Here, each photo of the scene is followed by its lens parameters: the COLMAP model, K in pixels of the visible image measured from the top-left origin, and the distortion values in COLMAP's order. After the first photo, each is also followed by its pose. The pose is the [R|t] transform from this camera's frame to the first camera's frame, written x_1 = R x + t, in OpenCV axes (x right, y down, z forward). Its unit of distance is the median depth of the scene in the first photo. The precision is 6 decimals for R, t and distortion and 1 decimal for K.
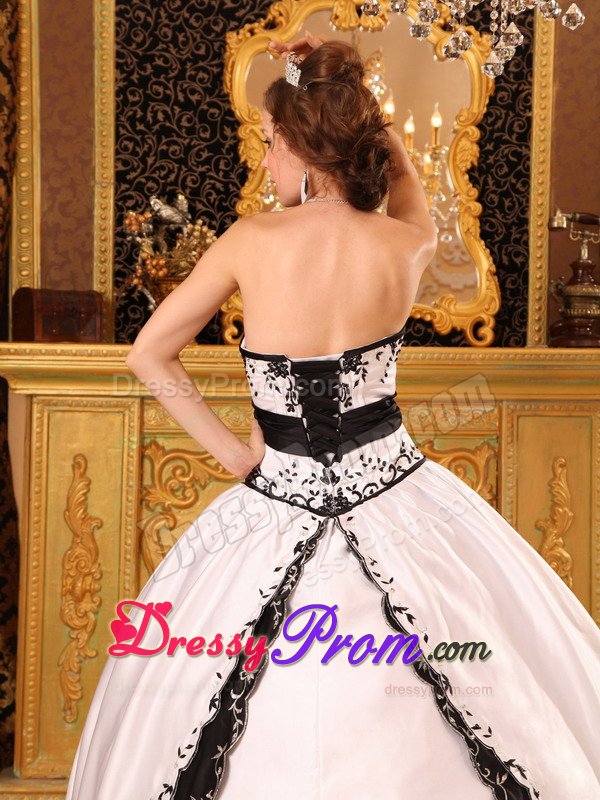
lens RADIAL K [[1748.5, 0, 300.0], [0, 1748.5, 400.0], [0, 0, 1]] dist [0.335033, -0.037854]
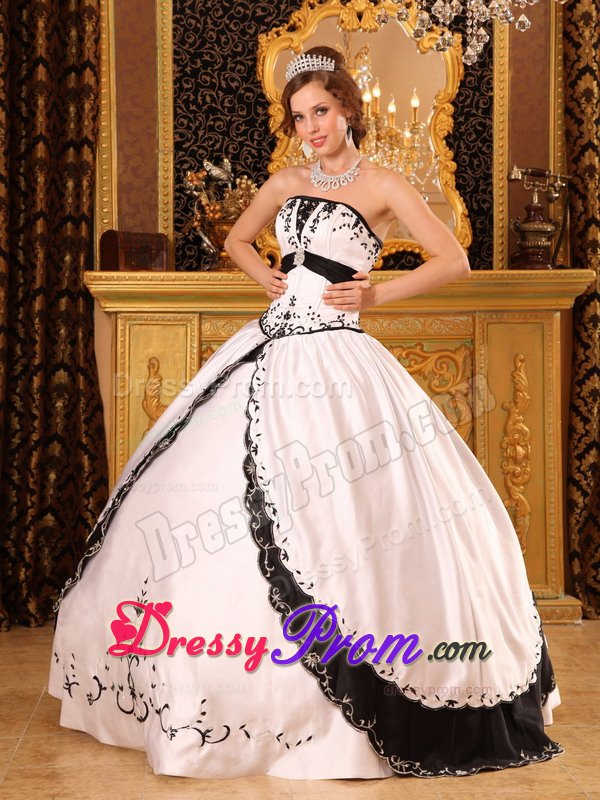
lens RADIAL K [[1768.7, 0, 300.6], [0, 1768.7, 359.3], [0, 0, 1]] dist [0.340438, -0.129053]
pose [[0.999560, -0.016513, 0.024646, -0.046582], [0.017024, 0.999641, -0.020693, 0.059045], [-0.024296, 0.021103, 0.999482, -0.307931]]
